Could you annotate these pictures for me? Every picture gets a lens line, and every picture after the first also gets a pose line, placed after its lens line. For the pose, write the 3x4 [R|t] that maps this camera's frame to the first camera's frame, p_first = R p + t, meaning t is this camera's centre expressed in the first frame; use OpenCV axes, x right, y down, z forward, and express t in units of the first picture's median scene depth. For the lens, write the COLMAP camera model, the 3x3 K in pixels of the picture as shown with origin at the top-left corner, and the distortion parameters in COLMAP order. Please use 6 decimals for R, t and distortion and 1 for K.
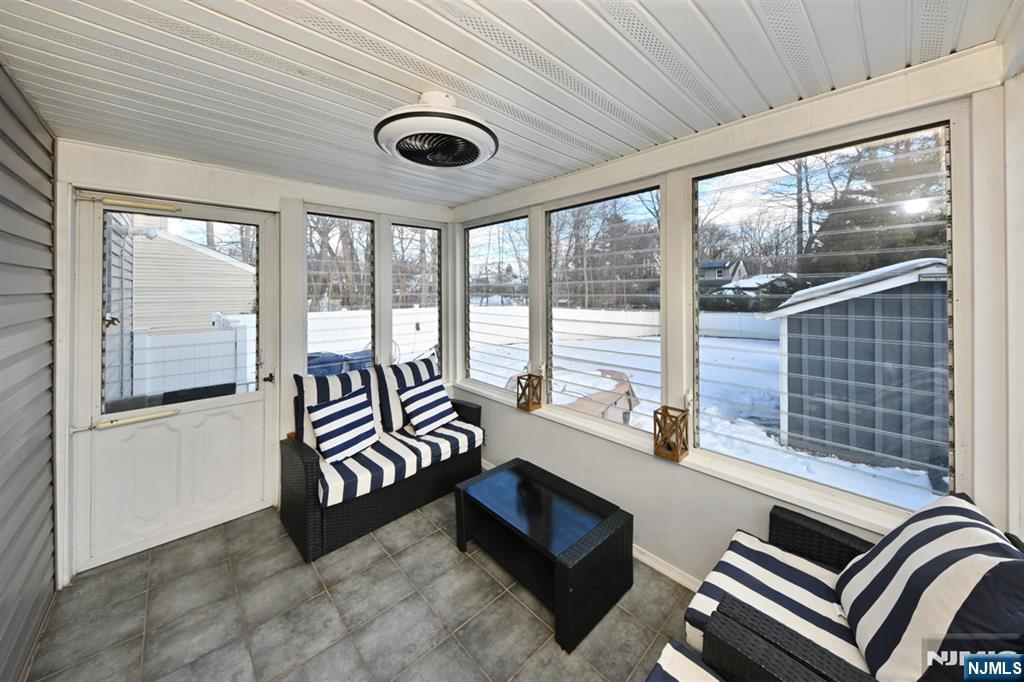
lens RADIAL K [[362.3, 0, 513.8], [0, 362.3, 289.5], [0, 0, 1]] dist [-0.000837, -0.000197]
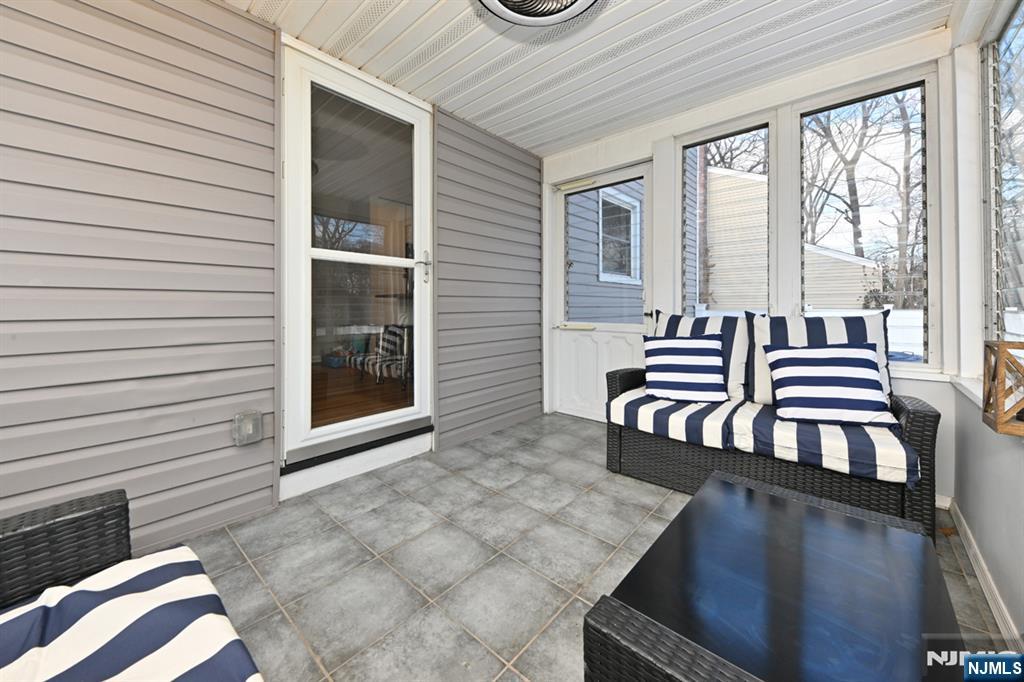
lens RADIAL K [[355.2, 0, 514.0], [0, 355.2, 302.4], [0, 0, 1]] dist [-0.000160, -0.000035]
pose [[0.102061, -0.006099, -0.994759, 0.490079], [0.007121, 0.999960, -0.005400, 0.310643], [0.994753, -0.006532, 0.102101, 0.715655]]
